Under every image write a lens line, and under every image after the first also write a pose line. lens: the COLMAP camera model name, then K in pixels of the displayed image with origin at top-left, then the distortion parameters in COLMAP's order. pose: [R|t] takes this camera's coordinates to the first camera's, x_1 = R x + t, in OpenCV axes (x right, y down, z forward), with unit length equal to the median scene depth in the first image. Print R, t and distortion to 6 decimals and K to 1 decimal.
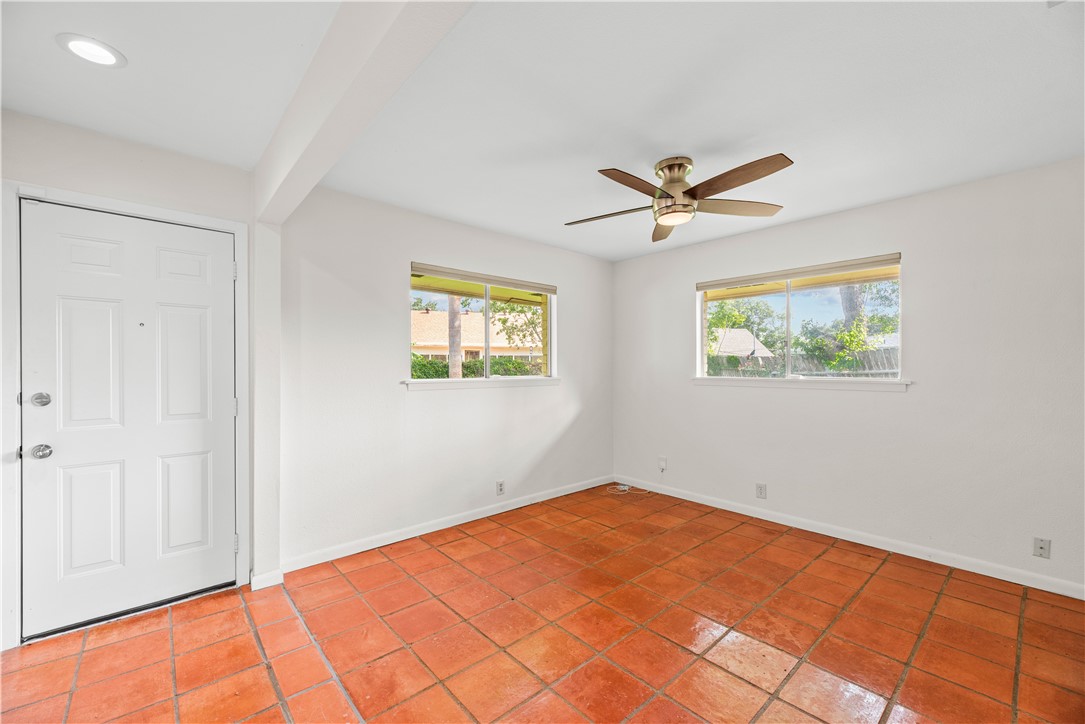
lens RADIAL K [[437.7, 0, 550.9], [0, 437.7, 366.2], [0, 0, 1]] dist [0.002481, -0.000090]
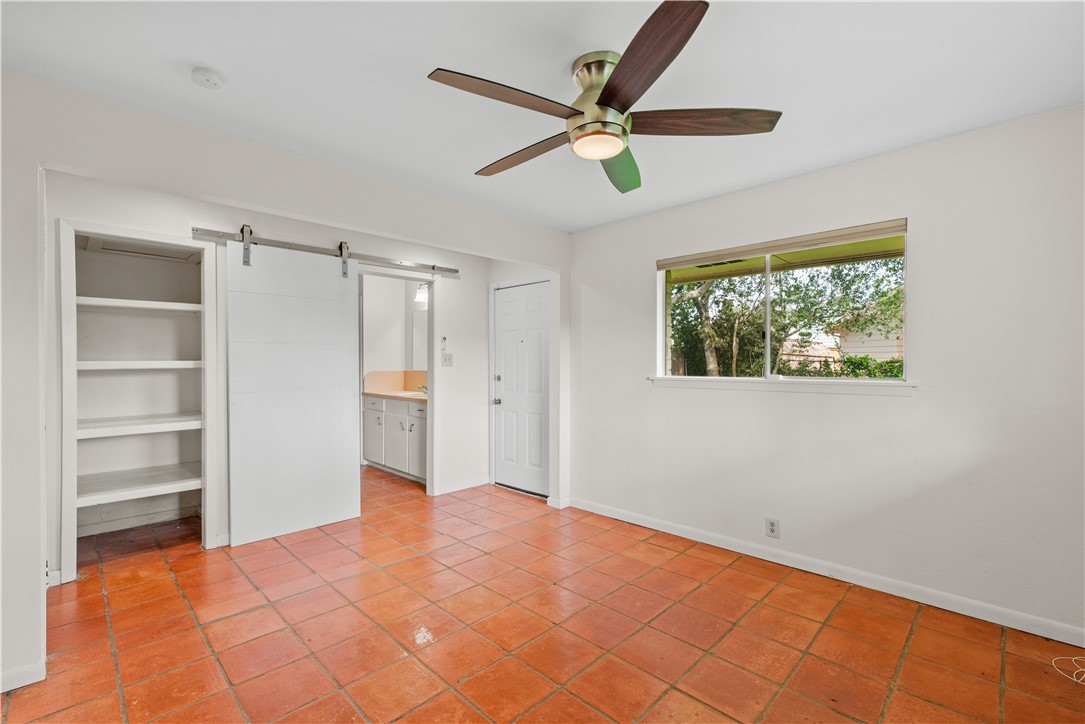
lens RADIAL K [[480.4, 0, 542.9], [0, 480.4, 361.8], [0, 0, 1]] dist [0.001765, -0.000622]
pose [[0.054801, 0.002273, -0.998495, 0.810940], [0.005003, 0.999984, 0.002551, -0.007256], [0.998485, -0.005135, 0.054788, 0.688810]]
